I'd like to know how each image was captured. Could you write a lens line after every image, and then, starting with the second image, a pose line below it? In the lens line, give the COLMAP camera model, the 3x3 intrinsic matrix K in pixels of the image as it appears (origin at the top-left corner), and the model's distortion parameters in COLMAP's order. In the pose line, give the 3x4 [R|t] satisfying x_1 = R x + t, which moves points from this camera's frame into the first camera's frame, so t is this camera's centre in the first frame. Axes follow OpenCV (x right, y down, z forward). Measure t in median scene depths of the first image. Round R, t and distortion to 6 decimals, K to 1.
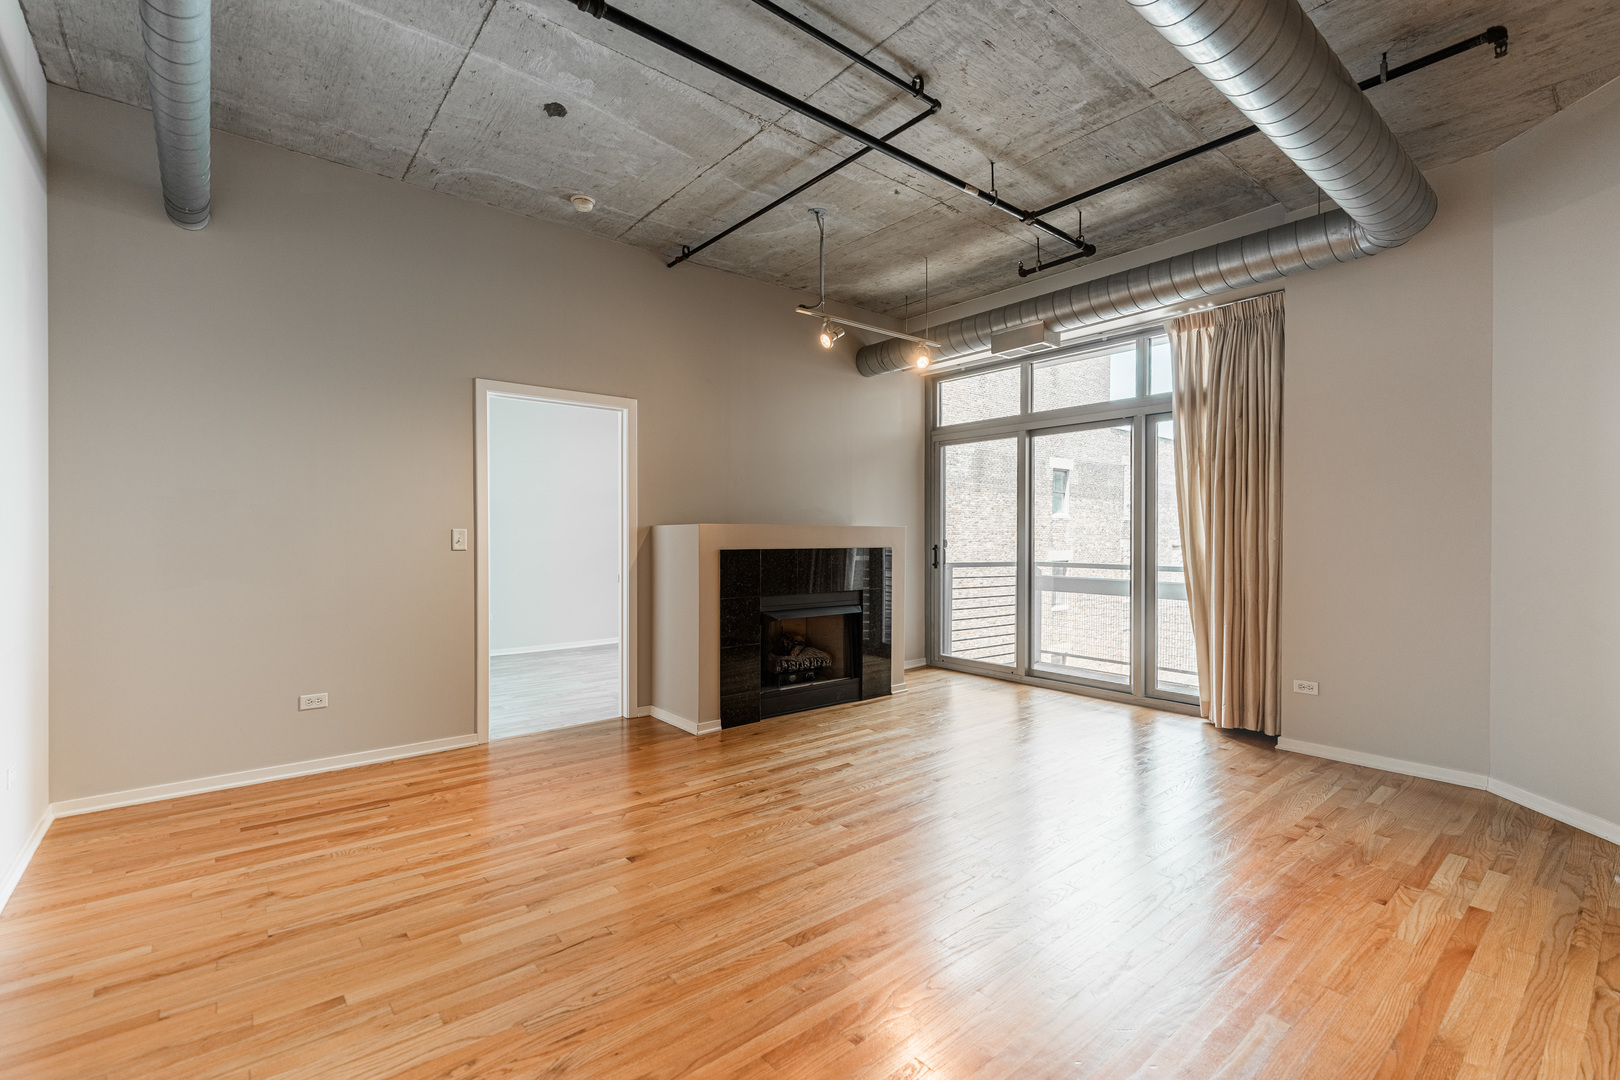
lens RADIAL K [[717.4, 0, 795.7], [0, 717.4, 544.3], [0, 0, 1]] dist [0.000254, 0.000175]
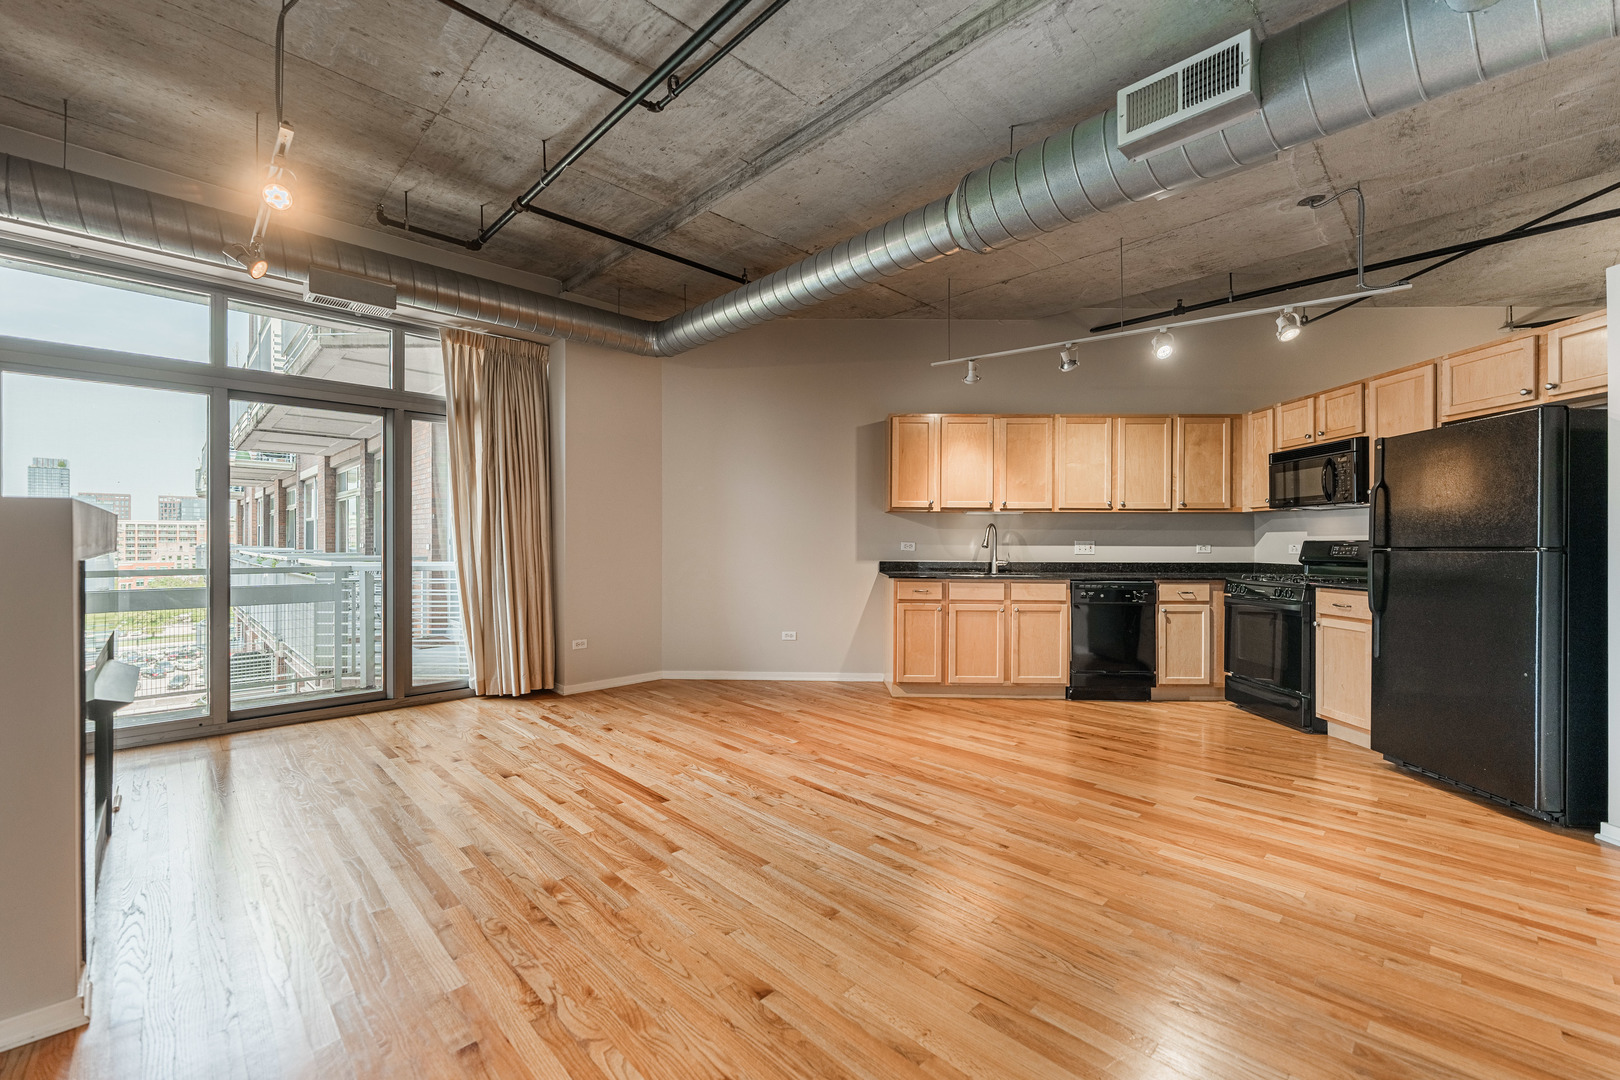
lens RADIAL K [[662.3, 0, 798.4], [0, 662.3, 544.9], [0, 0, 1]] dist [0.000042, -0.000067]
pose [[-0.087250, -0.011205, 0.996123, -0.599704], [0.006563, 0.999909, 0.011822, -0.004258], [-0.996165, 0.007569, -0.087168, 0.701288]]
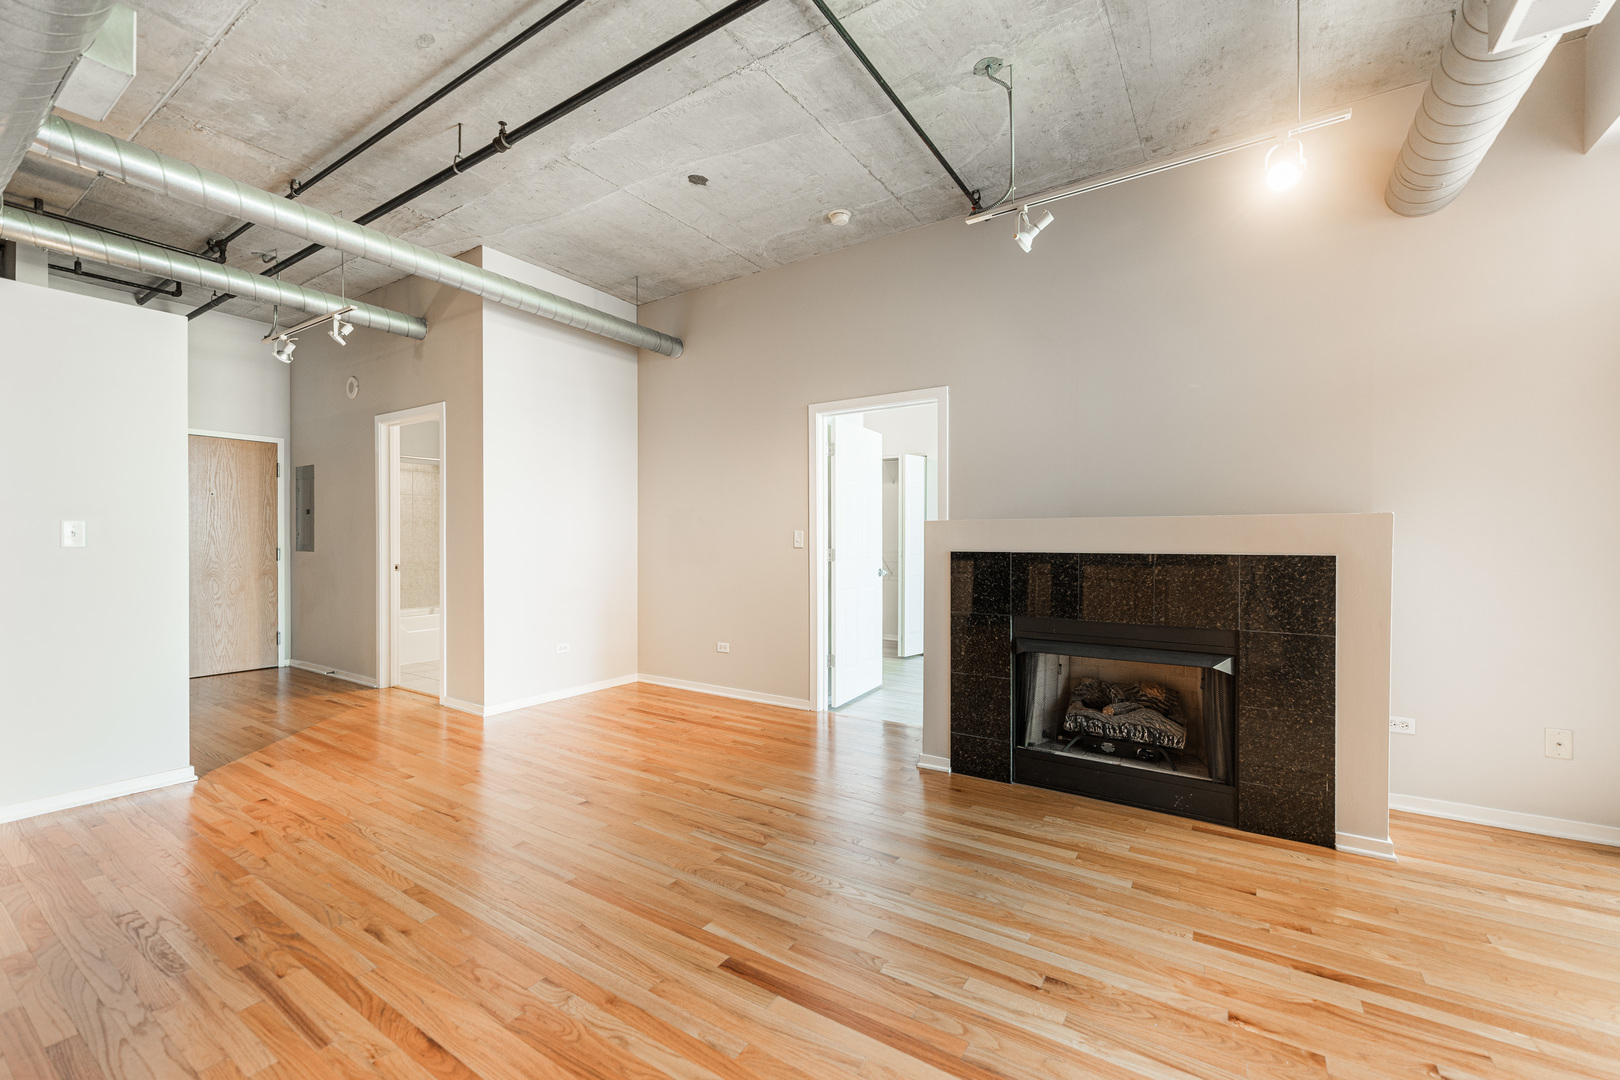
lens RADIAL K [[662.3, 0, 798.4], [0, 662.3, 544.9], [0, 0, 1]] dist [0.000042, -0.000067]
pose [[0.291551, 0.006704, -0.956532, 0.644814], [-0.009706, 0.999945, 0.004050, -0.001465], [0.956506, 0.008103, 0.291600, 0.699145]]
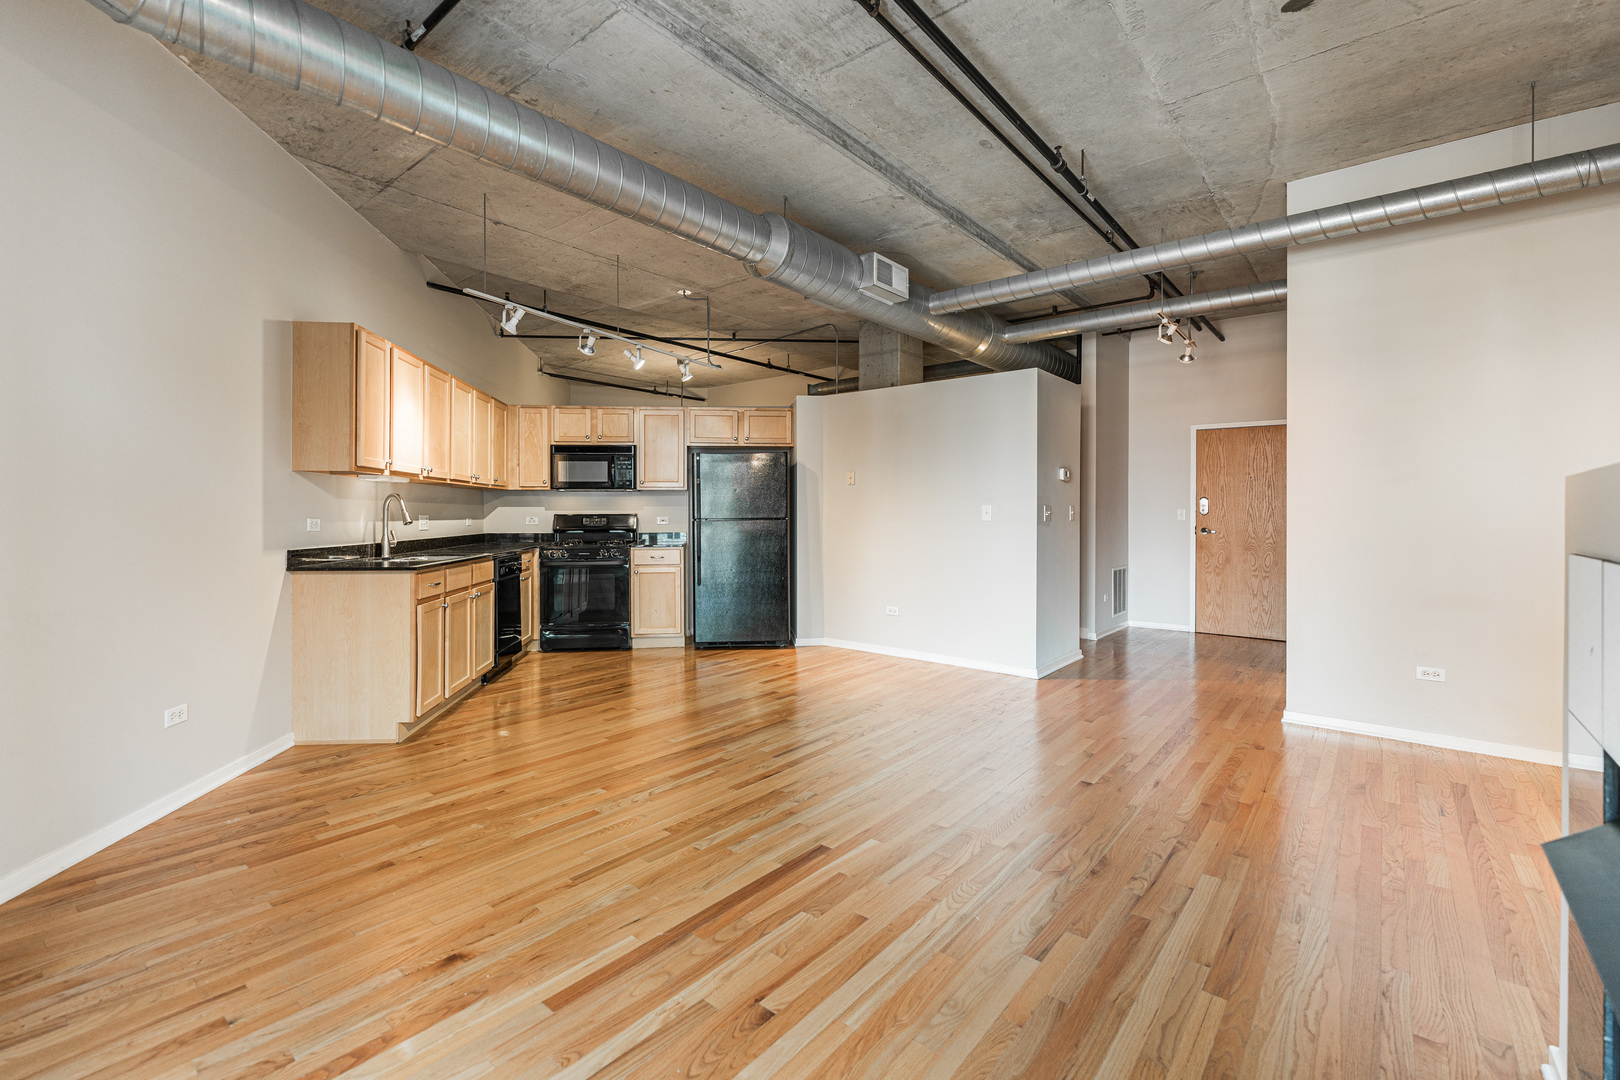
lens RADIAL K [[698.7, 0, 775.8], [0, 698.7, 512.2], [0, 0, 1]] dist [0.000410, 0.000069]
pose [[-0.985237, -0.006360, -0.171075, 0.332925], [-0.007697, 0.999945, 0.007150, -0.011374], [0.171020, 0.008361, -0.985232, 1.414032]]
